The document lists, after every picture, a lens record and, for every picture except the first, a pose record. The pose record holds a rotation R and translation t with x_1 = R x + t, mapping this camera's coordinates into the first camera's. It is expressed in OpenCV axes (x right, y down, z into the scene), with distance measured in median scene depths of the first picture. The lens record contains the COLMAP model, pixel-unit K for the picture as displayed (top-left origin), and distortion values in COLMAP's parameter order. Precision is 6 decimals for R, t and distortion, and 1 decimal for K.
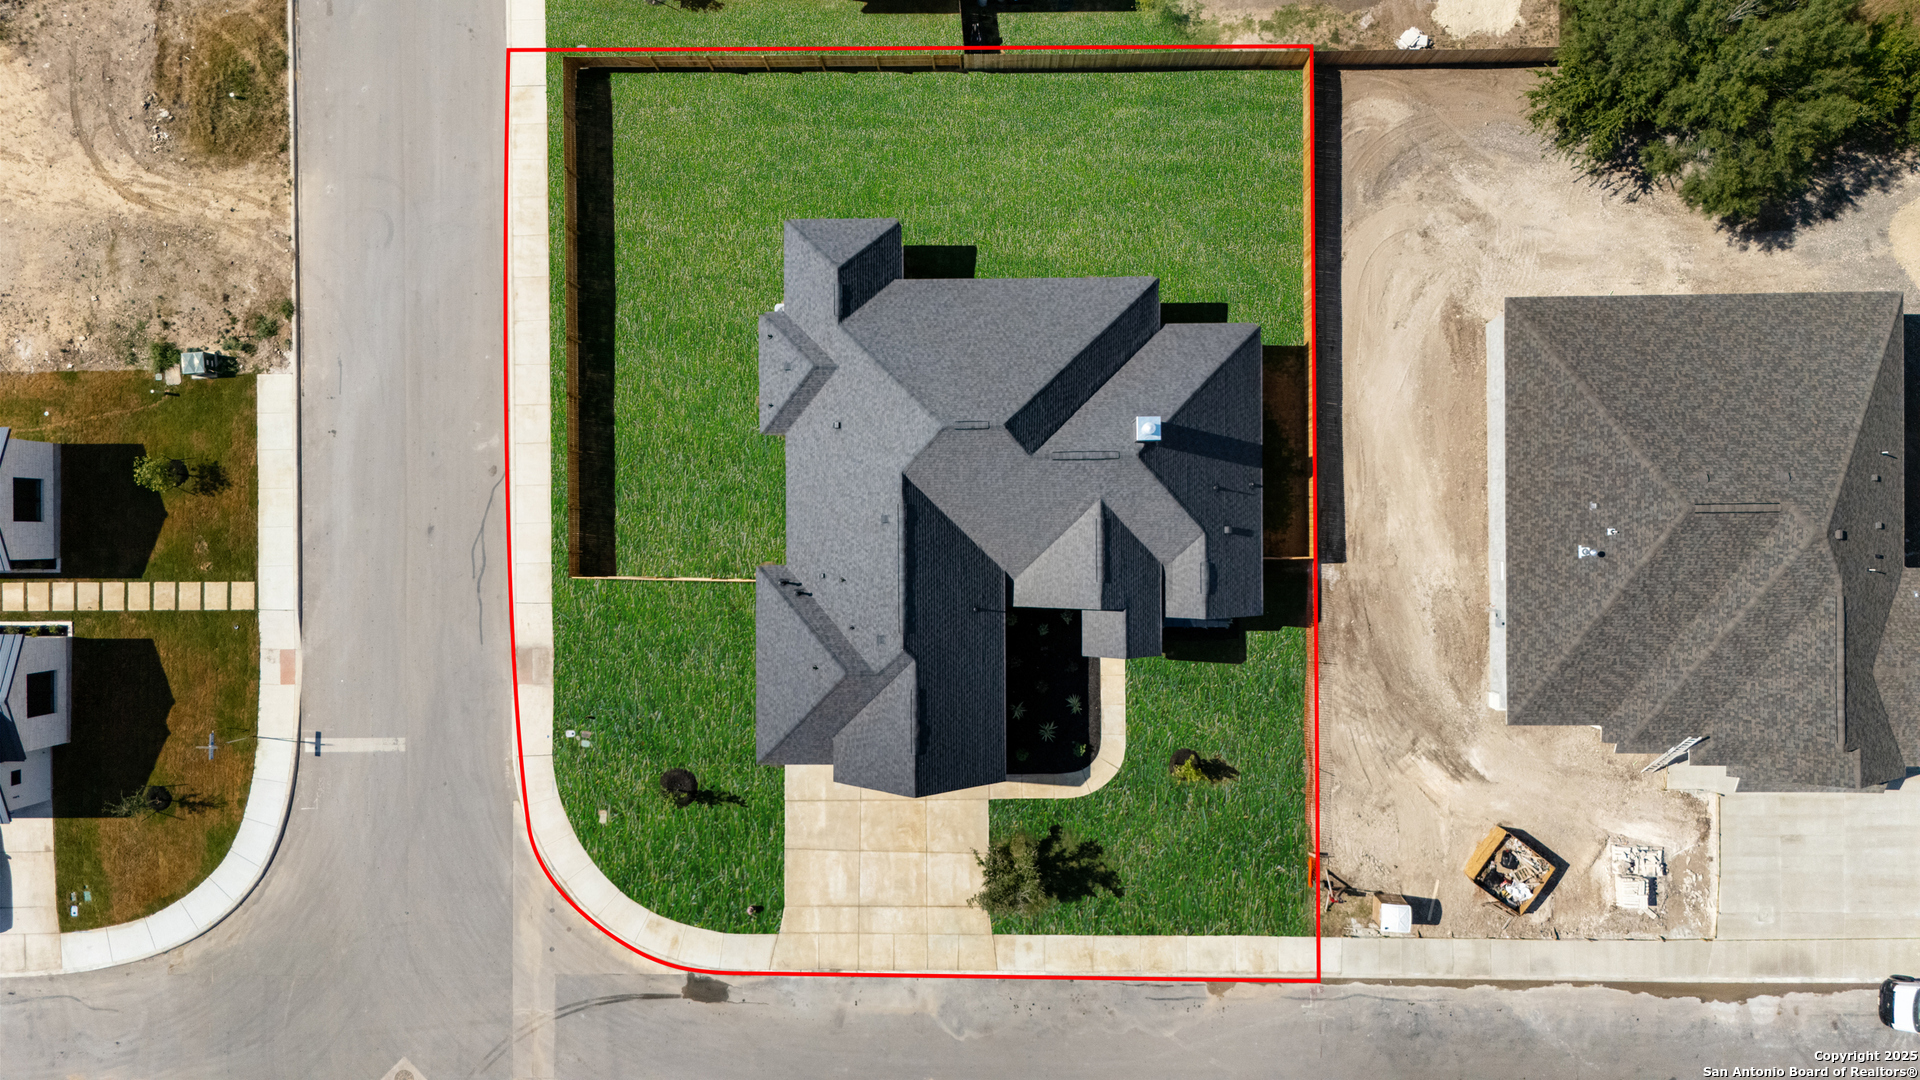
lens RADIAL K [[1424.7, 0, 960.0], [0, 1424.7, 540.0], [0, 0, 1]] dist [0.066792, -0.063234]
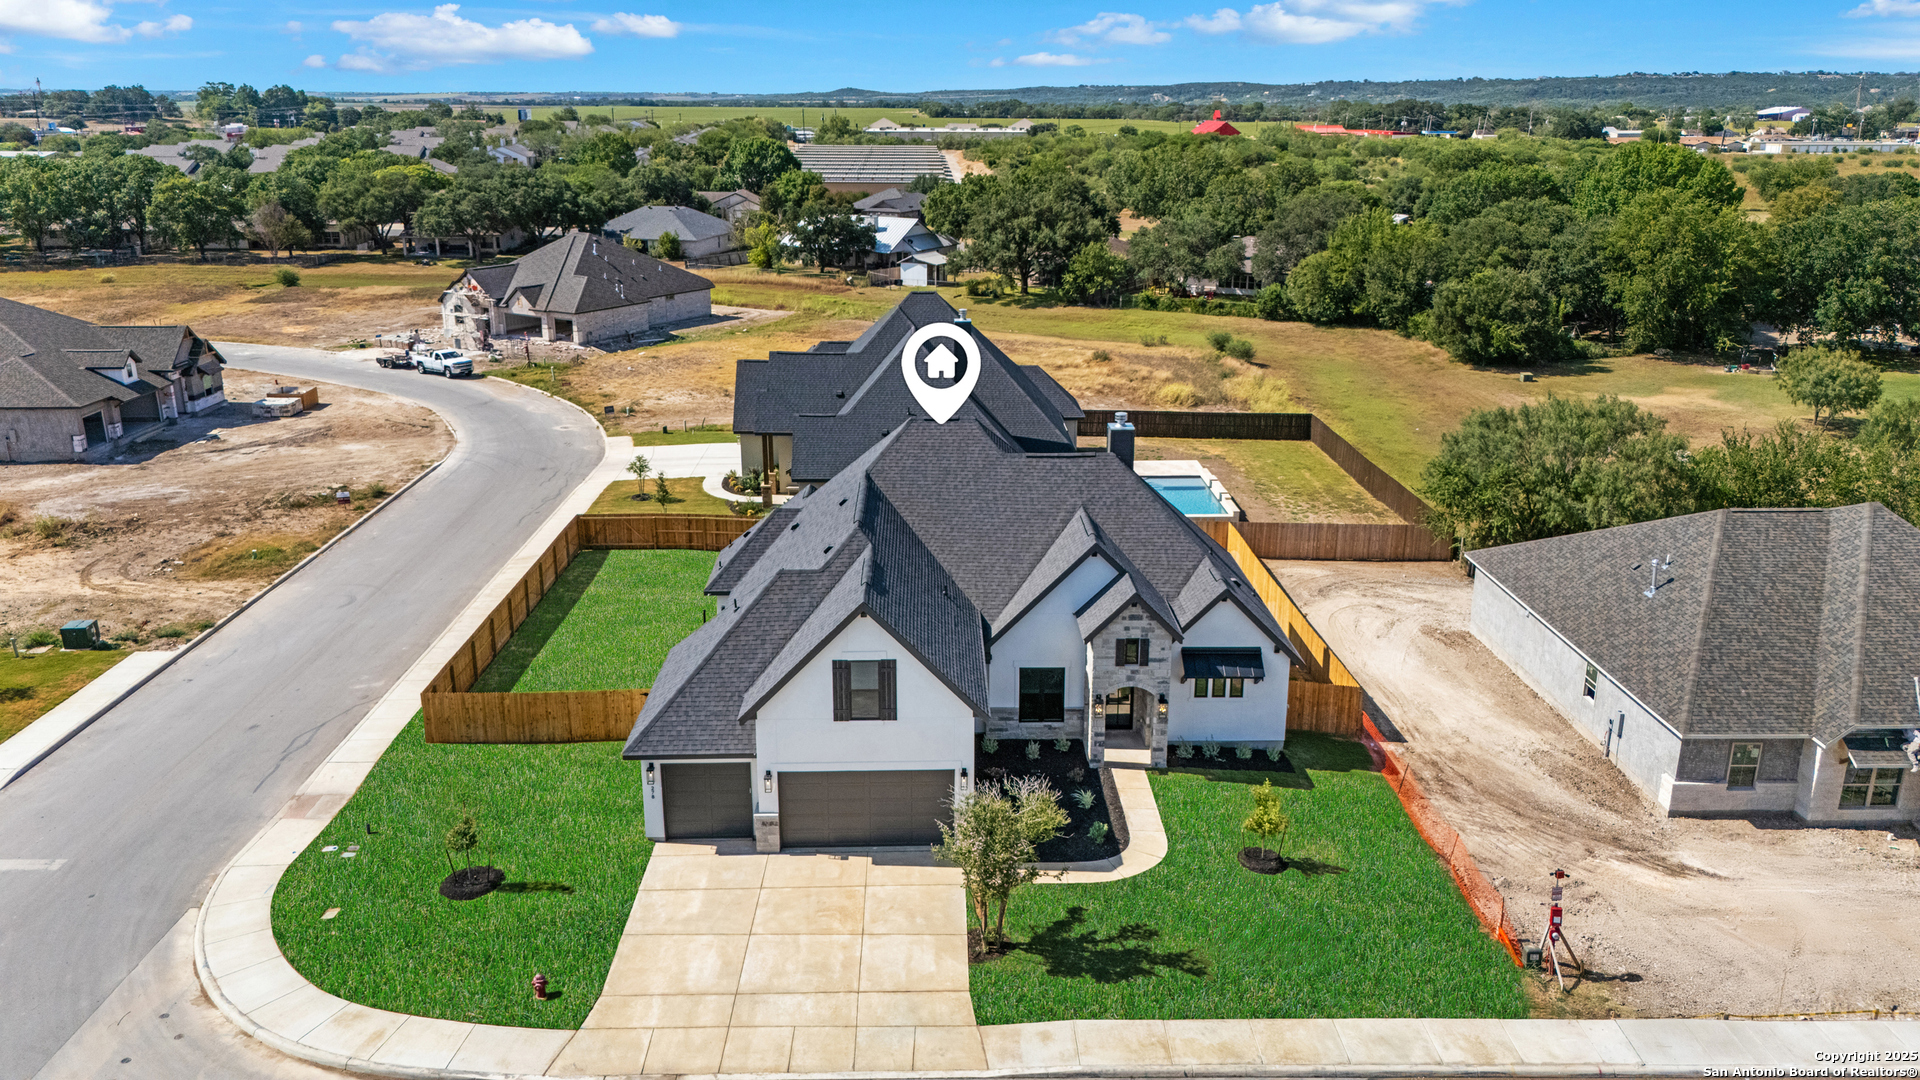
lens RADIAL K [[1424.7, 0, 960.0], [0, 1424.7, 540.0], [0, 0, 1]] dist [0.066792, -0.063234]
pose [[0.999367, 0.023650, 0.026588, -0.002593], [0.018555, 0.291232, -0.956473, 0.740099], [-0.030364, 0.956360, 0.290609, 0.665913]]
